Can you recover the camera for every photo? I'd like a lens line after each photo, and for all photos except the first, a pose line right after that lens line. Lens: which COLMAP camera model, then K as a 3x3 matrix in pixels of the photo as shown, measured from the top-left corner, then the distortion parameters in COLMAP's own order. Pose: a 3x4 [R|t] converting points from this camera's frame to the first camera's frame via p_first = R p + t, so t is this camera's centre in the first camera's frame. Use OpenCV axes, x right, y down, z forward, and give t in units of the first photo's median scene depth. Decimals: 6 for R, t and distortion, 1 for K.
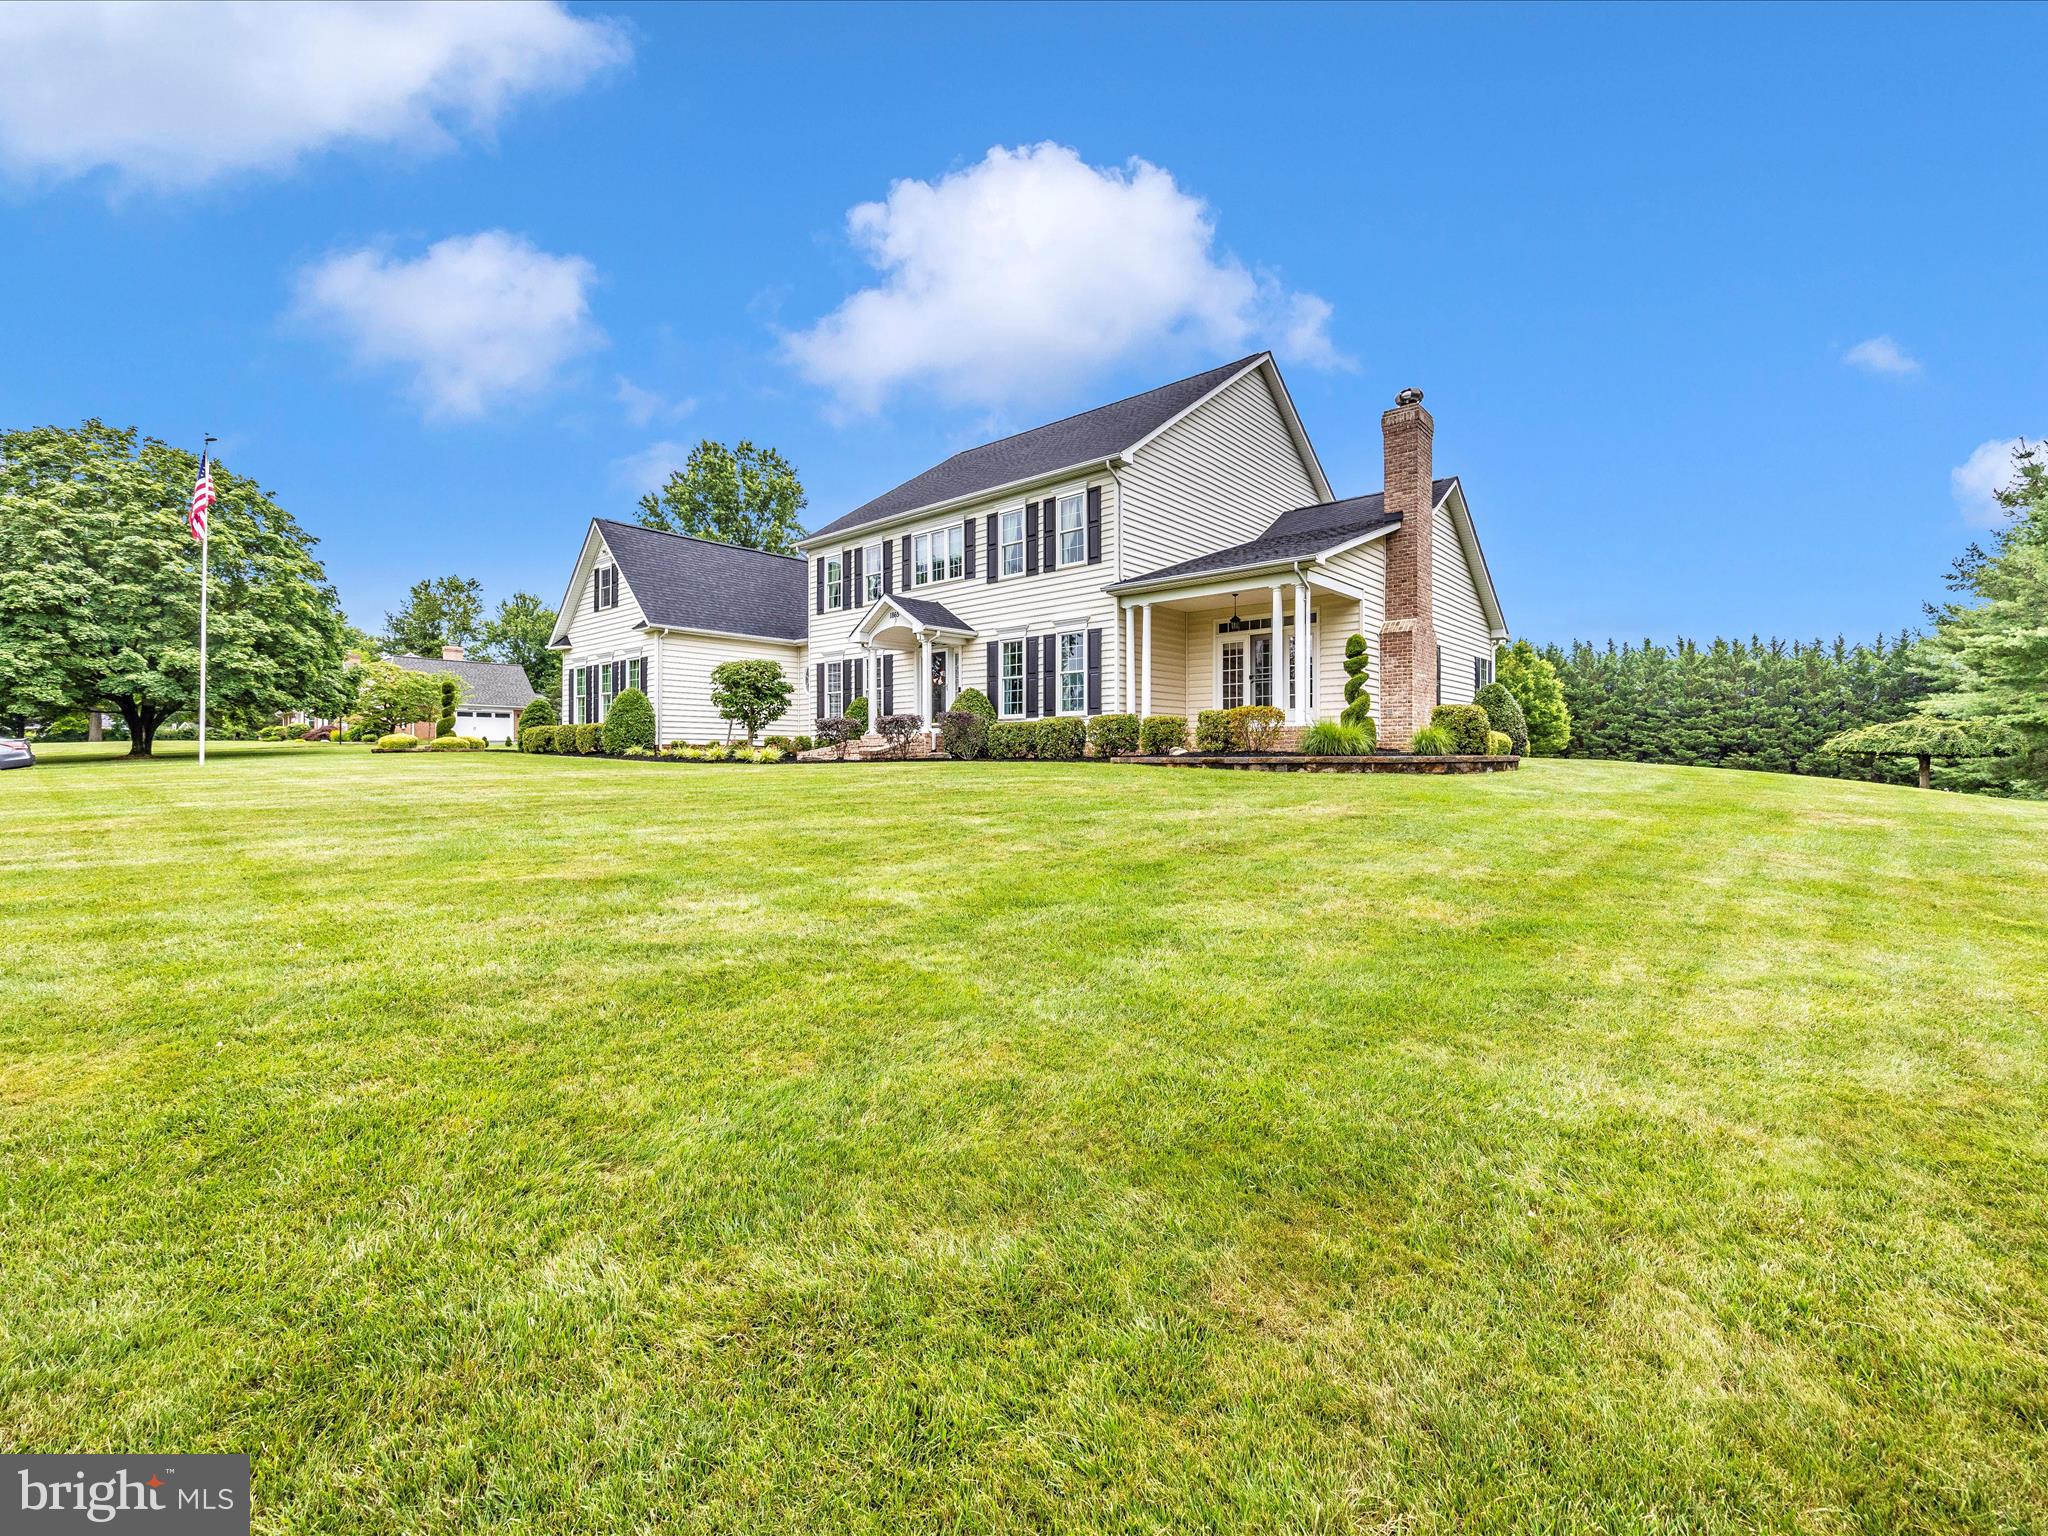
lens RADIAL K [[877.6, 0, 1017.4], [0, 877.6, 764.2], [0, 0, 1]] dist [0.002611, -0.000450]
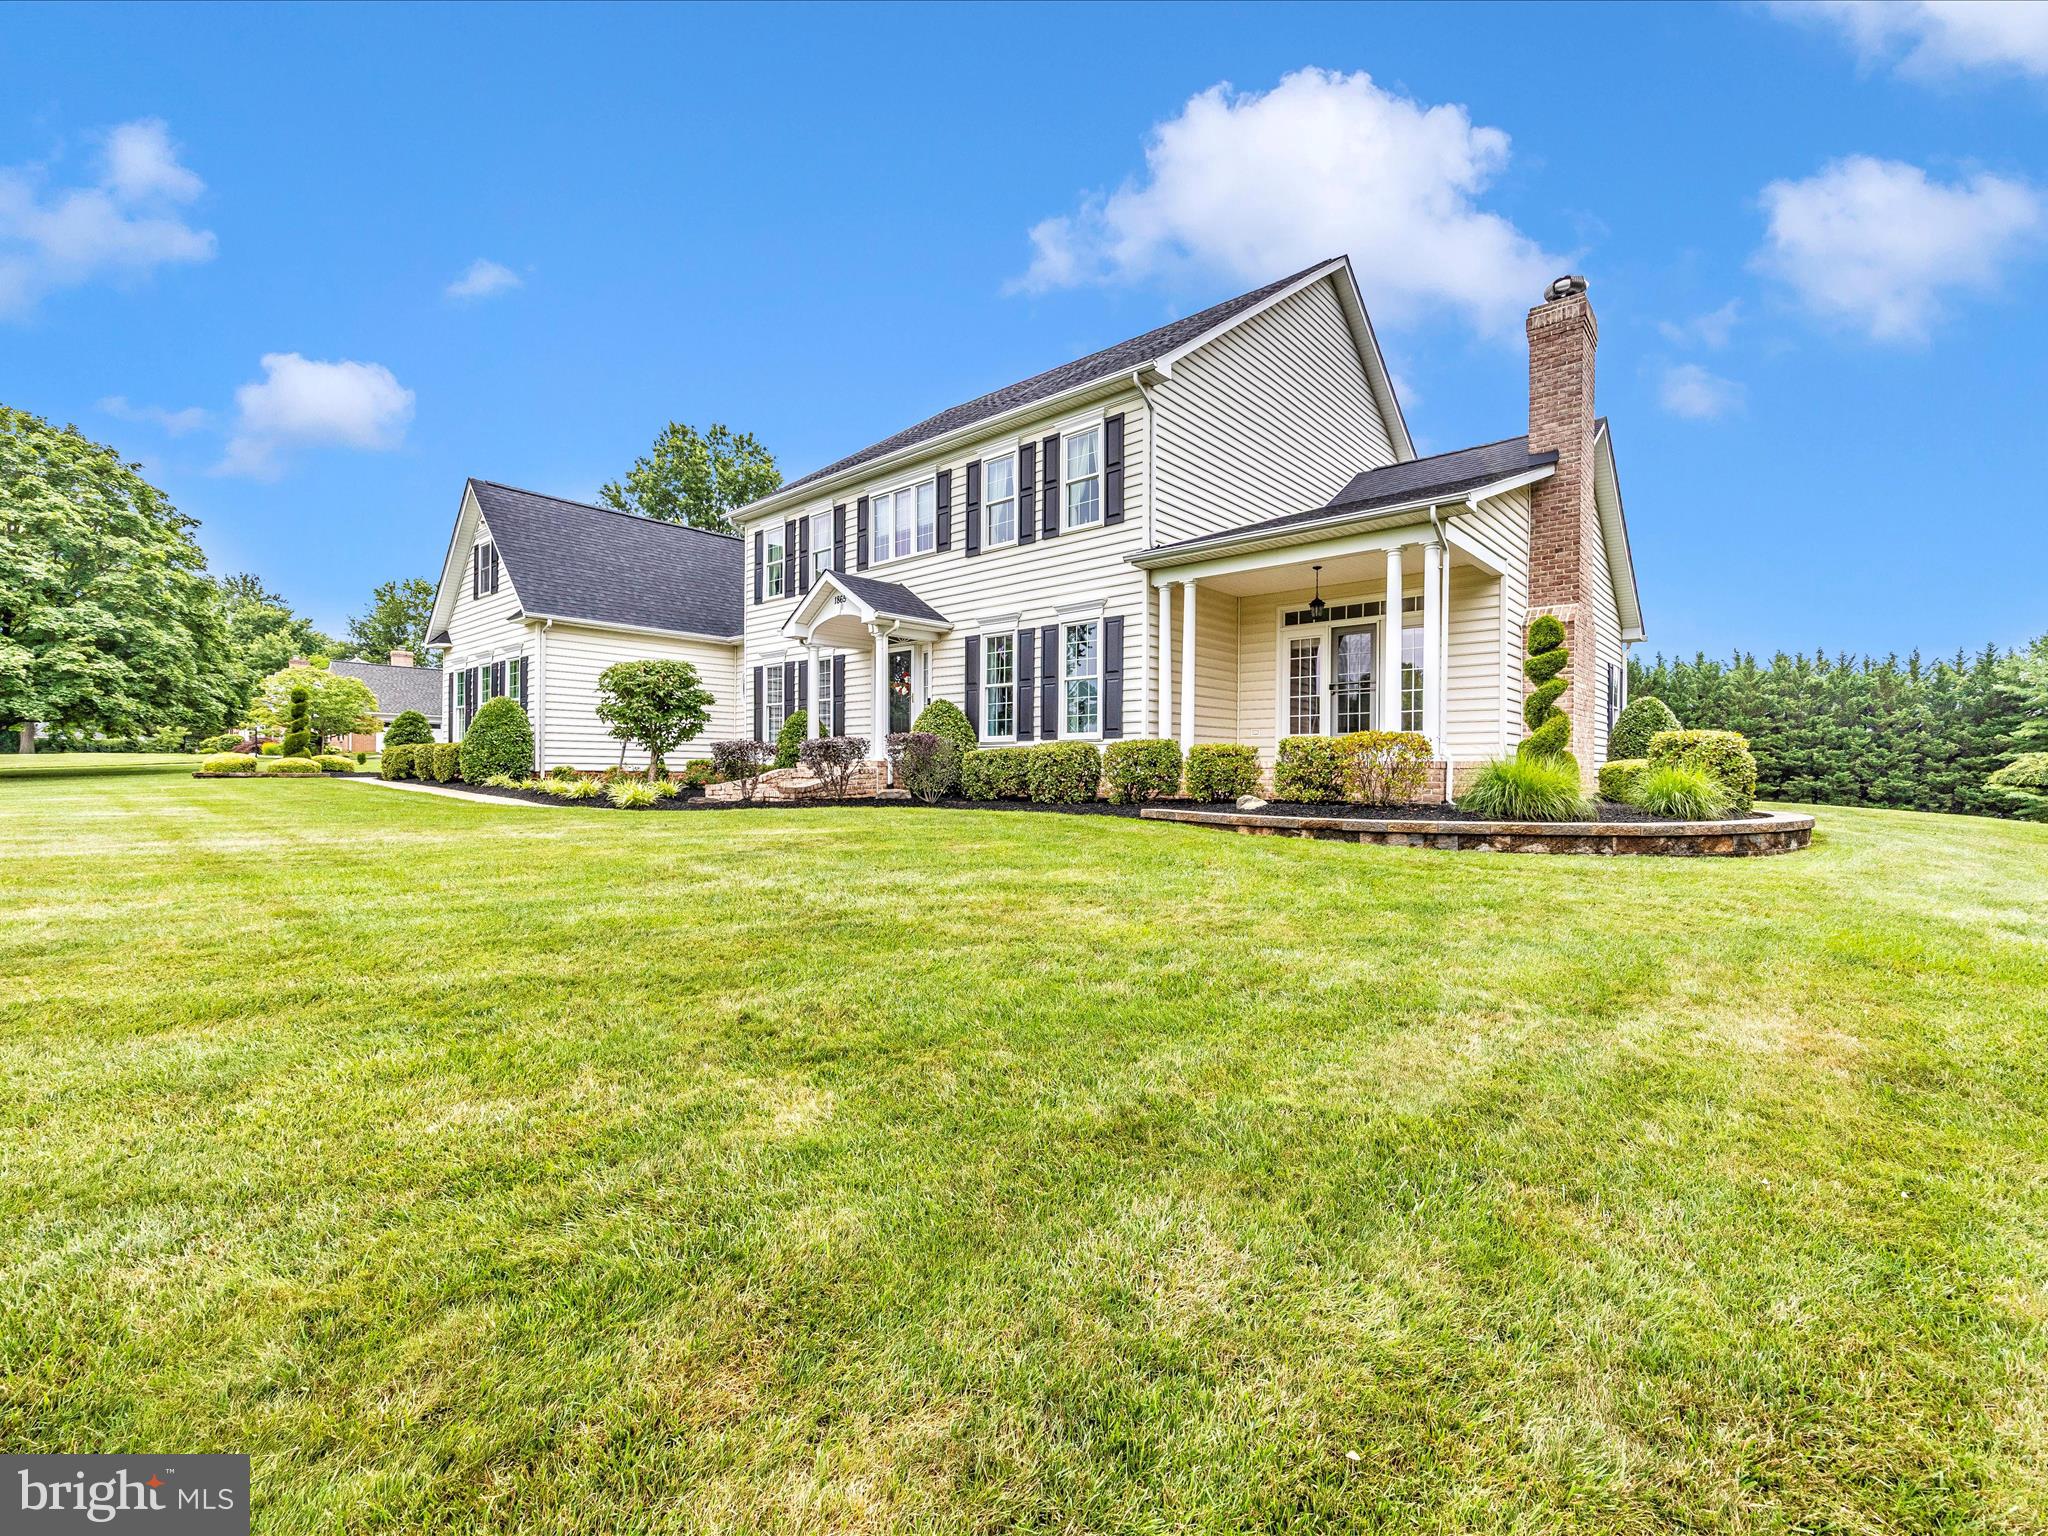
lens RADIAL K [[877.6, 0, 1030.5], [0, 877.6, 768.8], [0, 0, 1]] dist [0.002611, -0.000450]
pose [[0.999966, 0.006057, 0.005650, 0.014906], [-0.006002, 0.999936, -0.009574, -0.021153], [-0.005707, 0.009539, 0.999938, 0.249235]]
